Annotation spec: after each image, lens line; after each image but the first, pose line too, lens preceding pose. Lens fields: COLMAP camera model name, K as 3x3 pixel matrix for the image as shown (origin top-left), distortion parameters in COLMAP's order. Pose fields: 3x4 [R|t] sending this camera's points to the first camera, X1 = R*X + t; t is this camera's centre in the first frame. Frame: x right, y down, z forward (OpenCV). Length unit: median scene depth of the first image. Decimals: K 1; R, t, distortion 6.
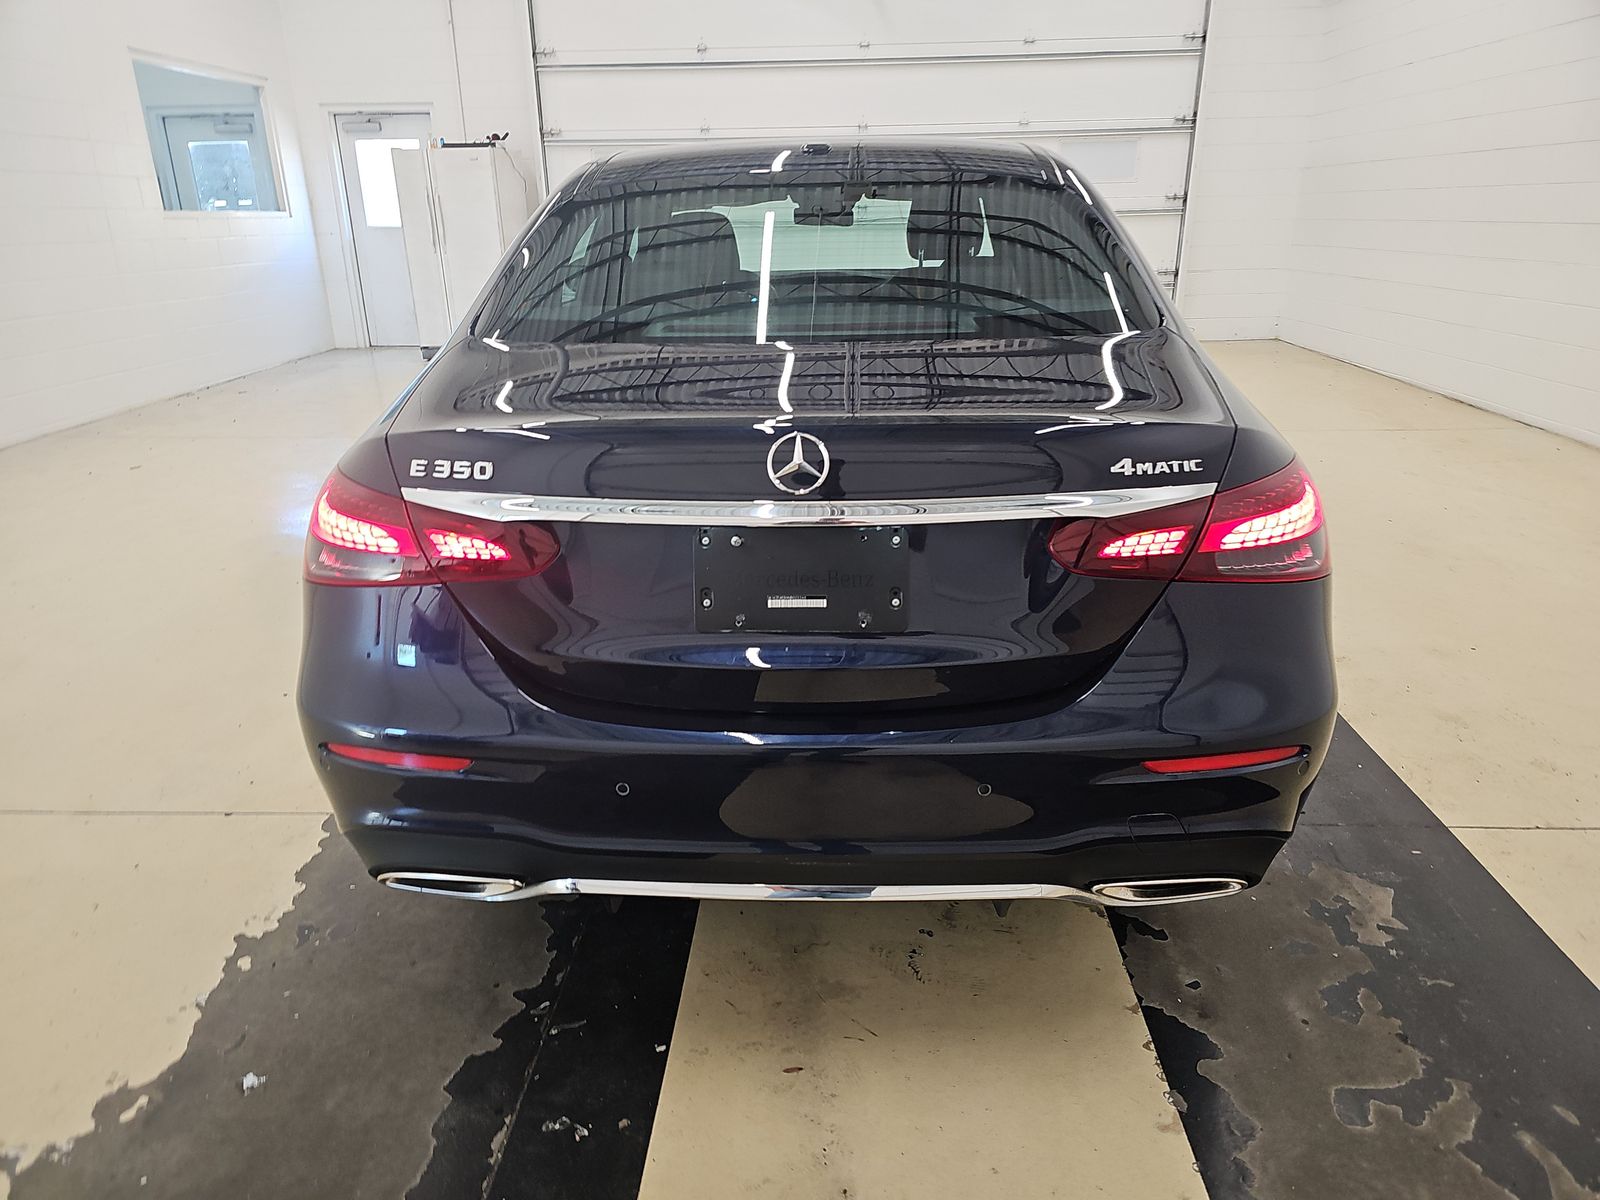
lens RADIAL K [[1037.9, 0, 800.0], [0, 1037.9, 600.0], [0, 0, 1]] dist [0.021371, 0.000902]
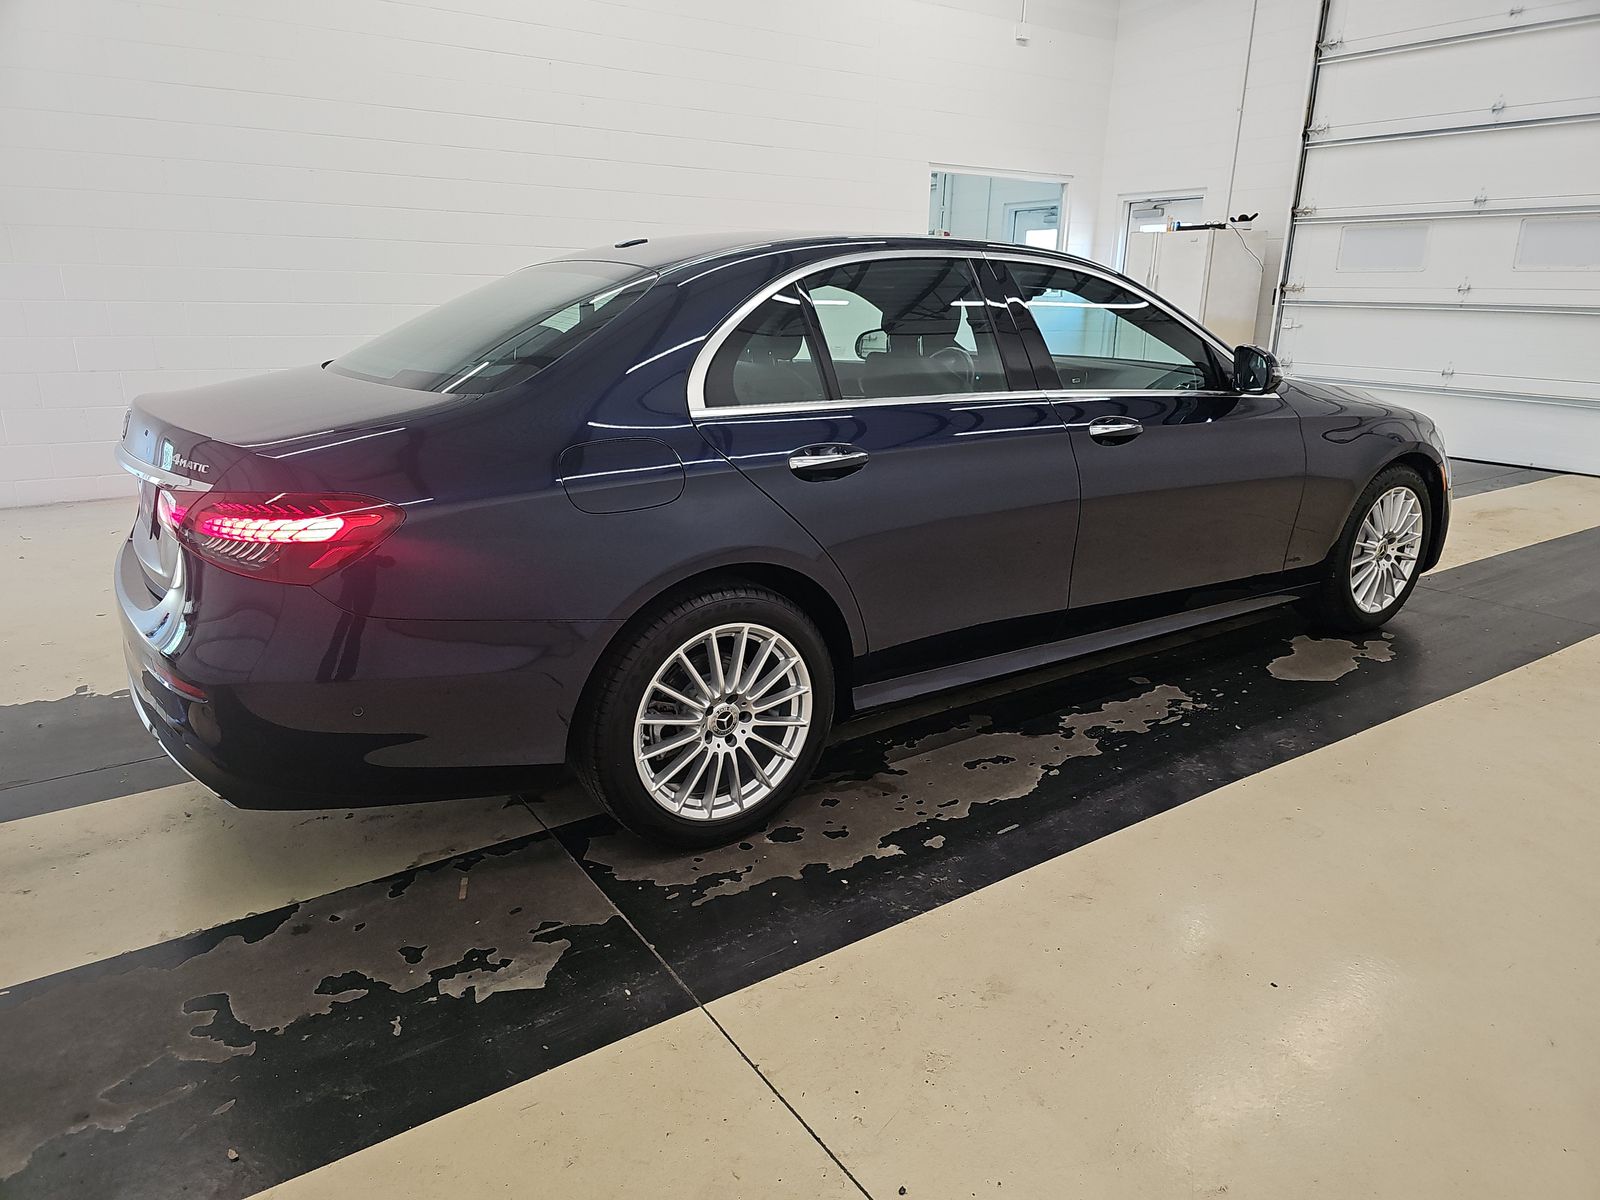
lens RADIAL K [[1037.9, 0, 800.0], [0, 1037.9, 600.0], [0, 0, 1]] dist [0.021371, 0.000902]
pose [[0.601711, 0.254971, -0.756924, 1.443912], [-0.303091, 0.949685, 0.078962, -0.230209], [0.738972, 0.181905, 0.648715, 0.511696]]
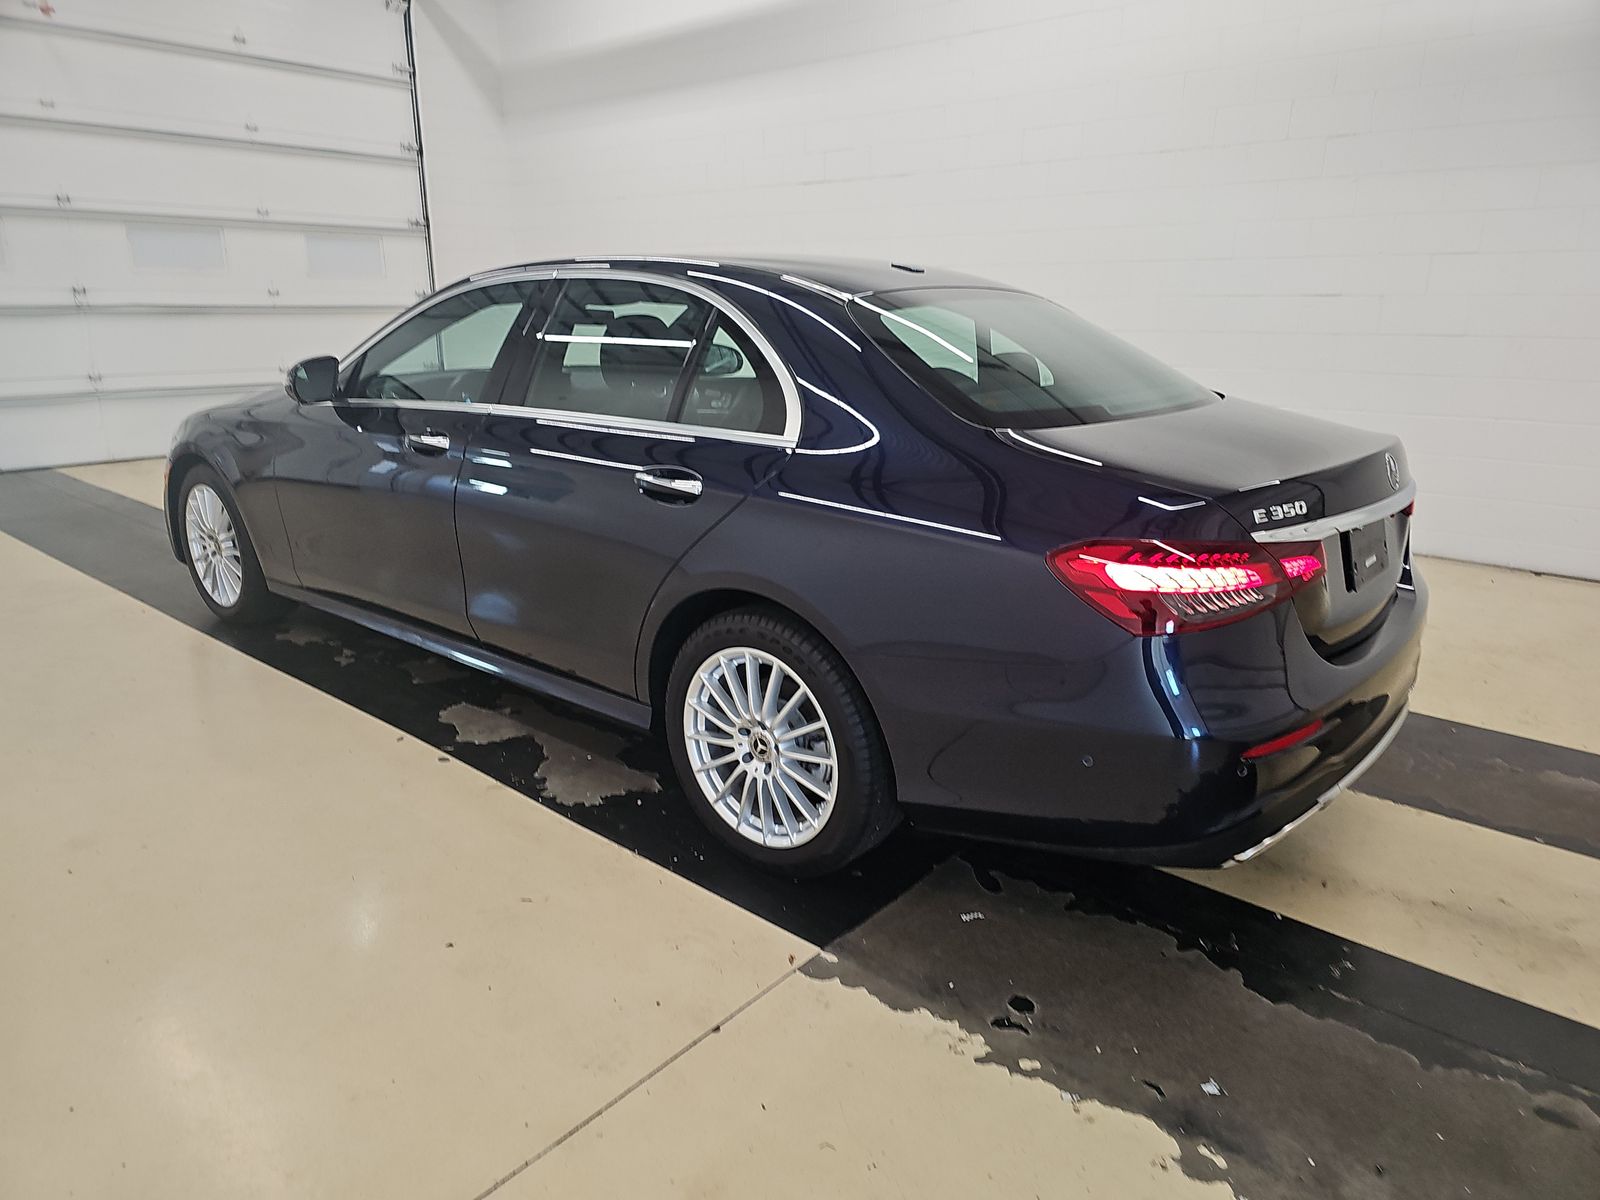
lens RADIAL K [[1037.9, 0, 800.0], [0, 1037.9, 600.0], [0, 0, 1]] dist [0.021371, 0.000902]
pose [[0.623216, -0.201223, 0.755719, -1.288528], [0.260230, 0.964622, 0.042244, -0.170375], [-0.737484, 0.170334, 0.653532, 0.427651]]
